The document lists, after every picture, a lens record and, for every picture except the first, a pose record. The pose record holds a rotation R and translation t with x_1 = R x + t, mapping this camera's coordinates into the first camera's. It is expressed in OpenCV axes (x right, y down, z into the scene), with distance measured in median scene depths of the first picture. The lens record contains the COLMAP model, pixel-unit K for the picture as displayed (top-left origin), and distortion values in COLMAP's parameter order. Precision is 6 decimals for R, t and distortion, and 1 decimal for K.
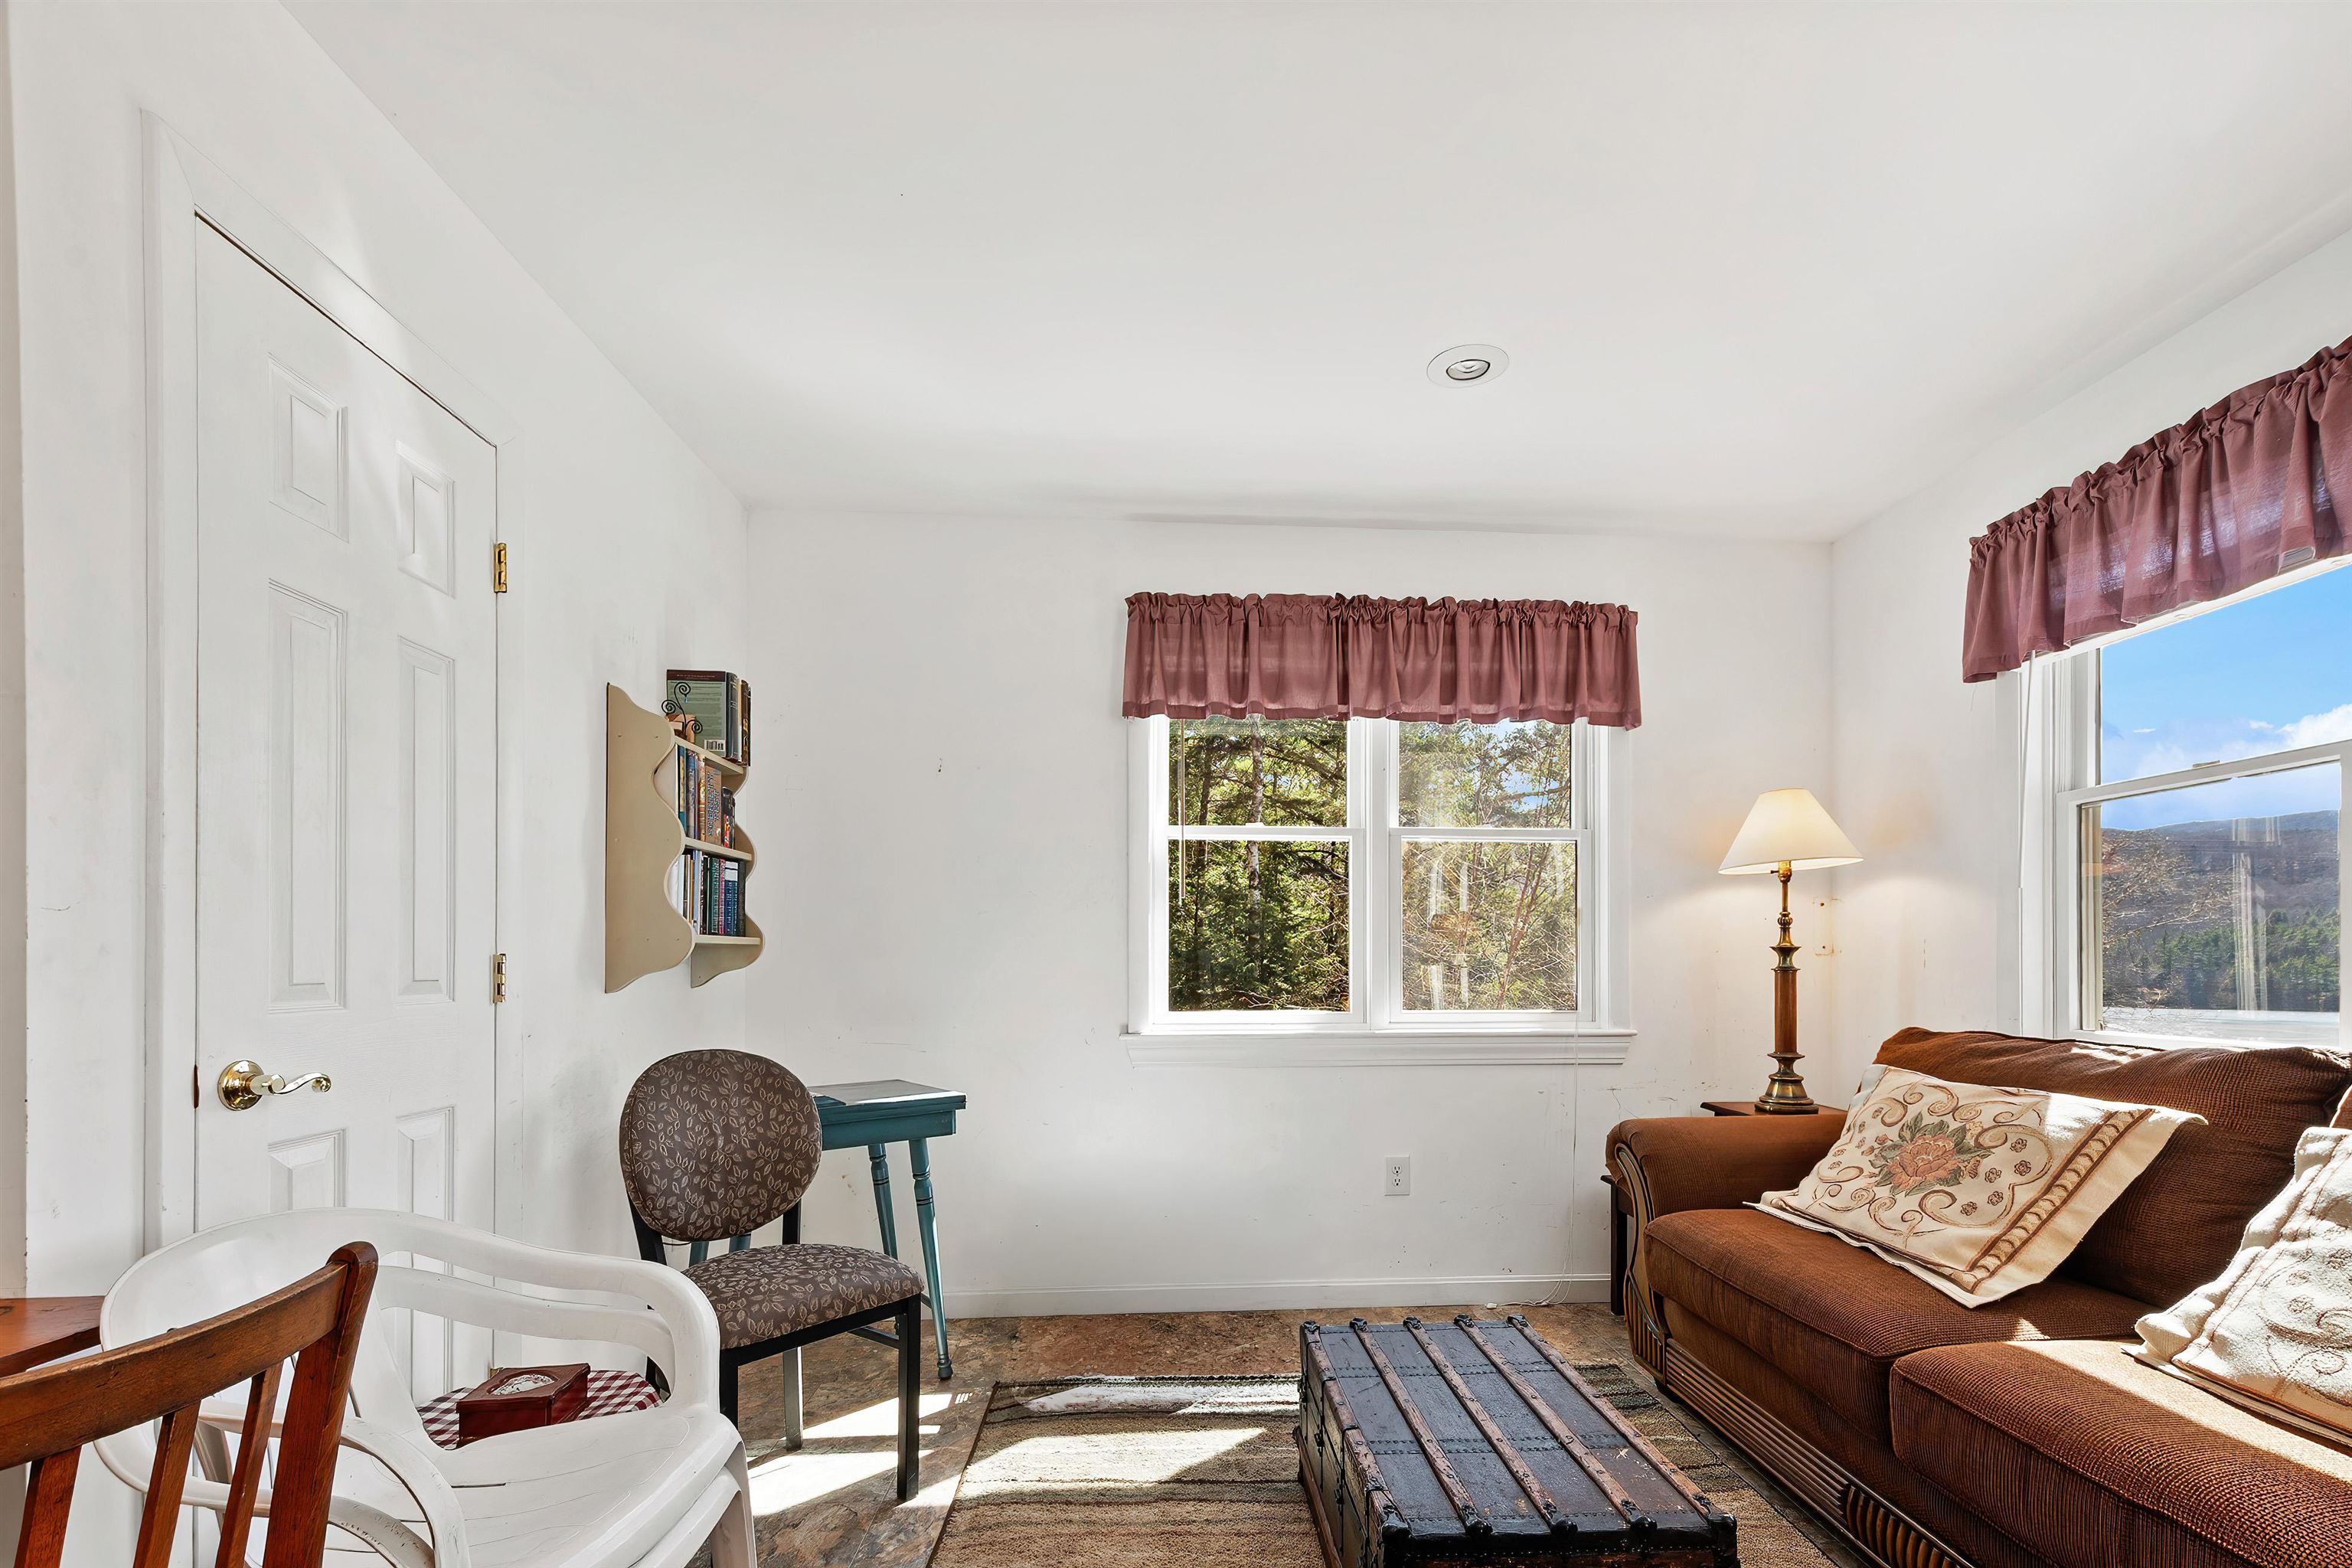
lens RADIAL K [[1065.6, 0, 1253.1], [0, 1065.6, 943.3], [0, 0, 1]] dist [0.016984, -0.000192]
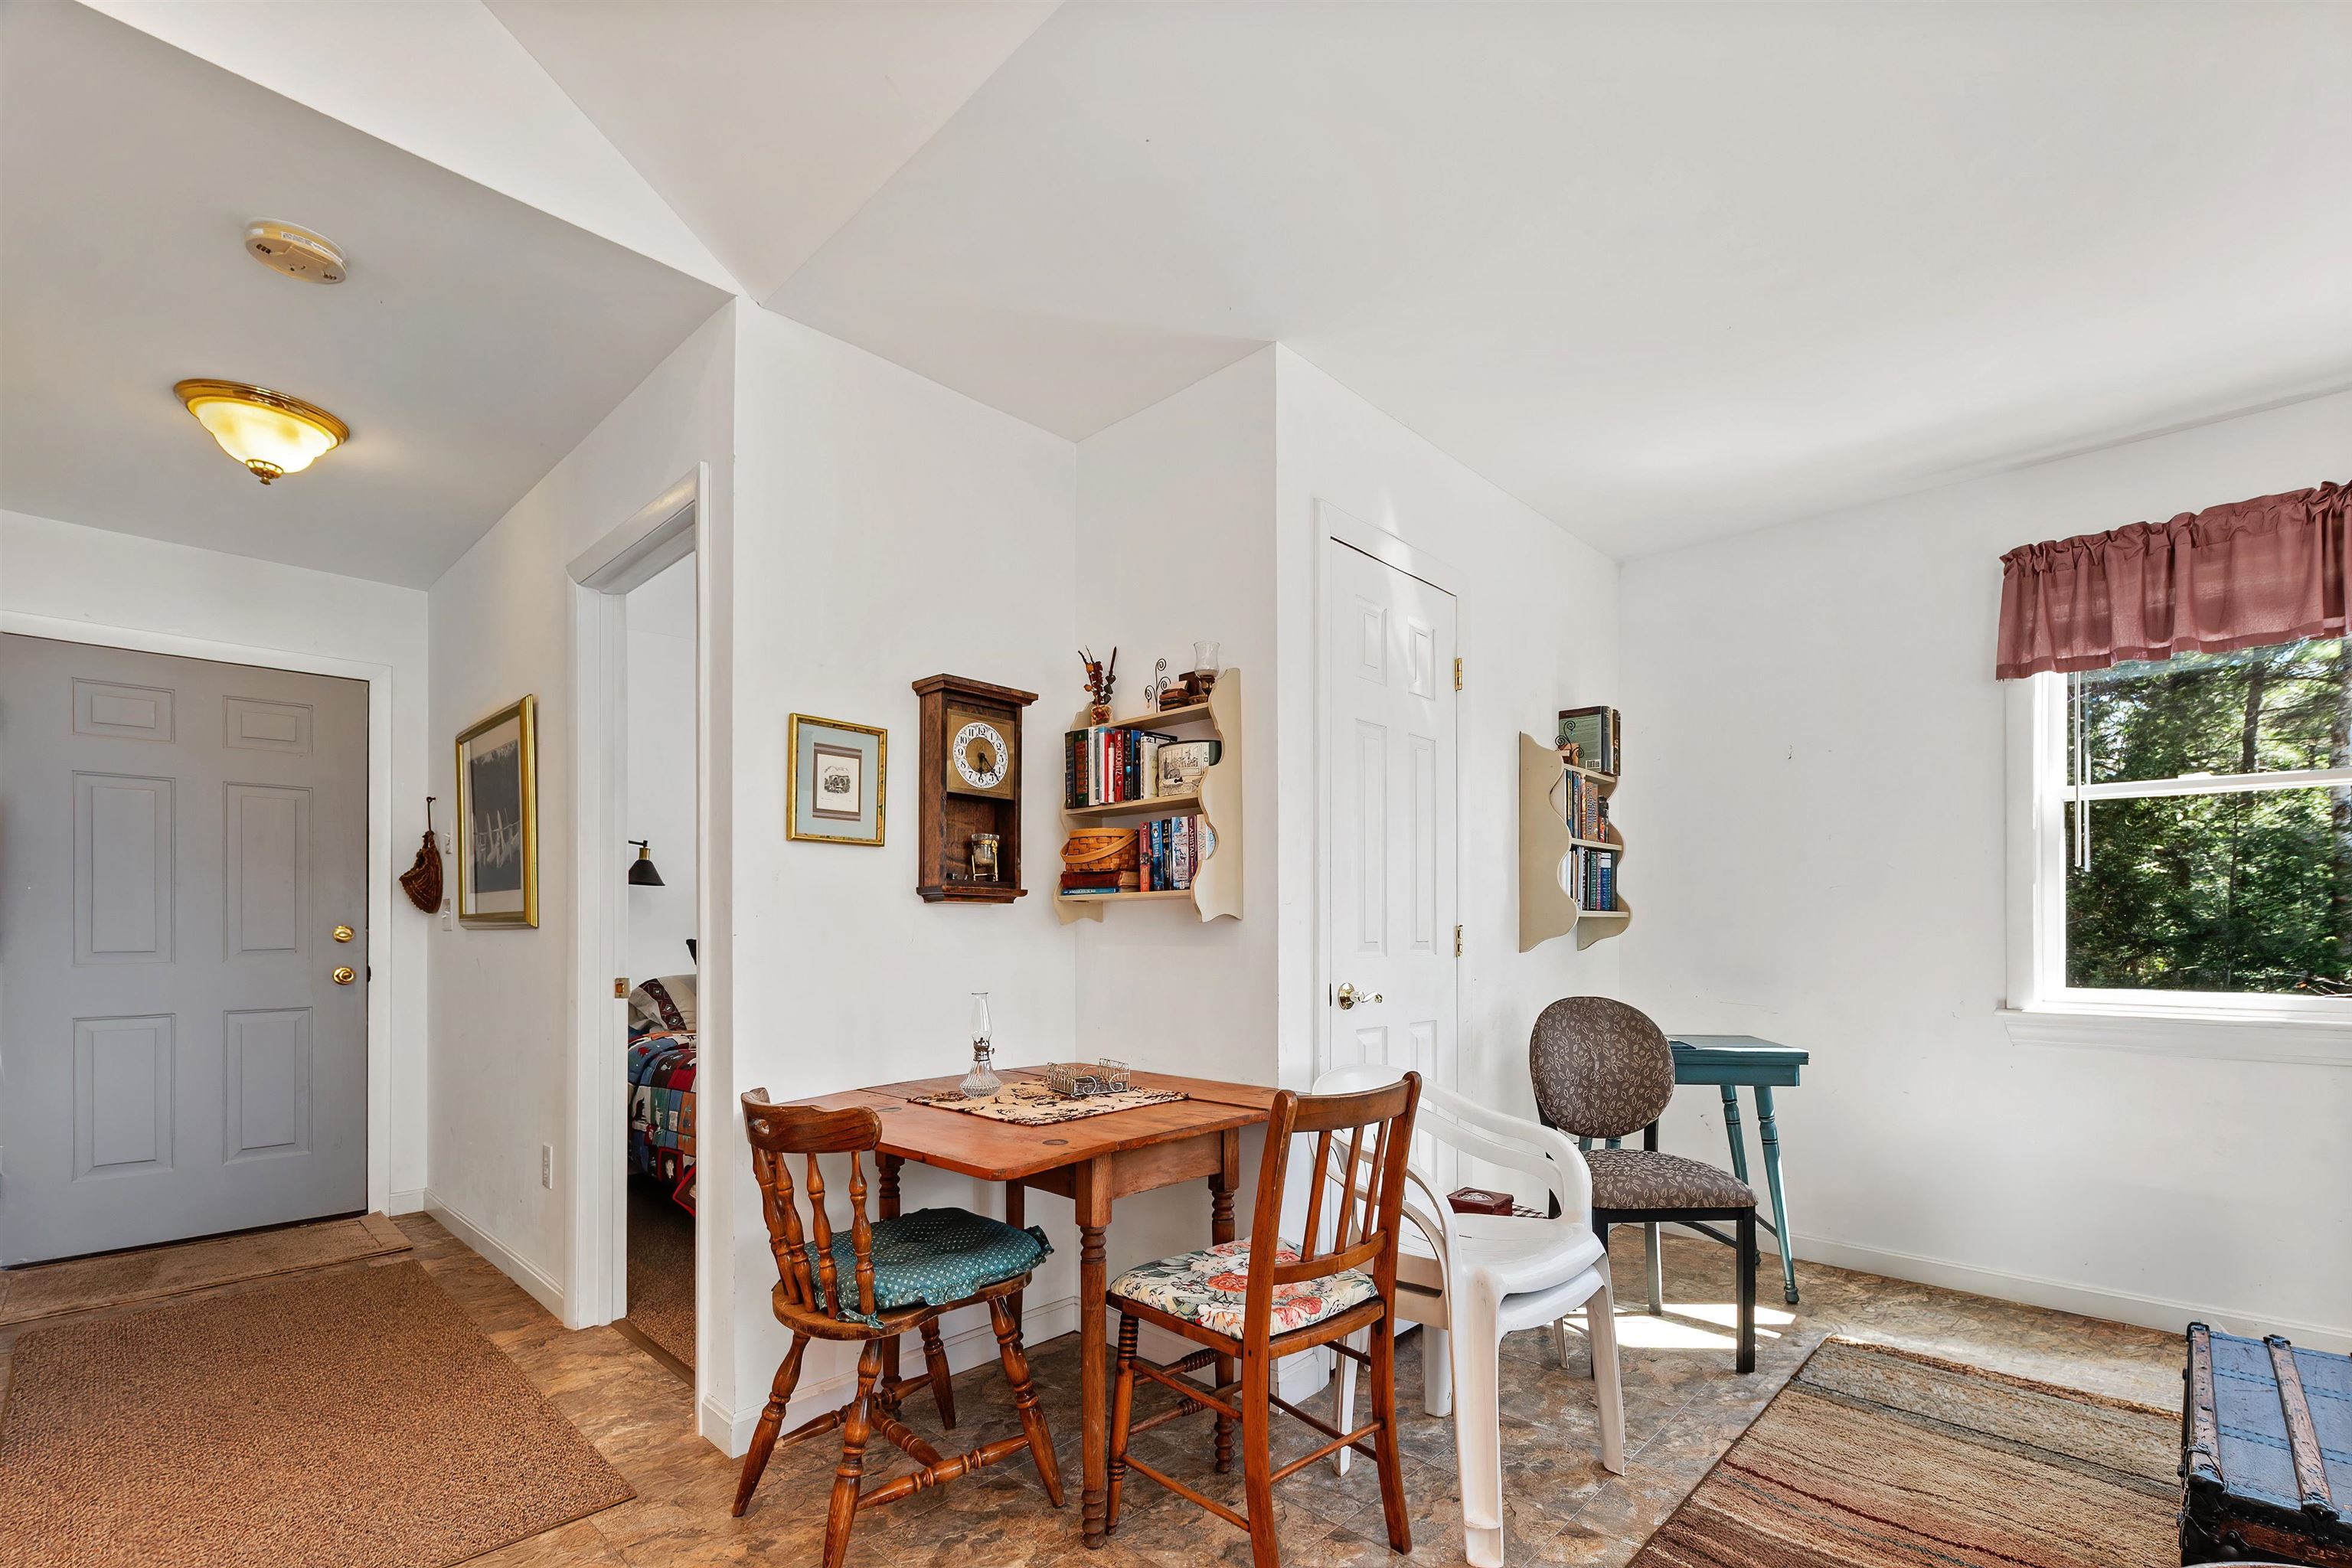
lens RADIAL K [[1055.2, 0, 1178.0], [0, 1055.2, 913.7], [0, 0, 1]] dist [-0.000748, 0.000050]
pose [[0.657749, -0.004226, -0.753225, 0.138802], [0.006071, 0.999982, -0.000308, -0.006465], [0.753213, -0.004370, 0.657763, -0.237938]]
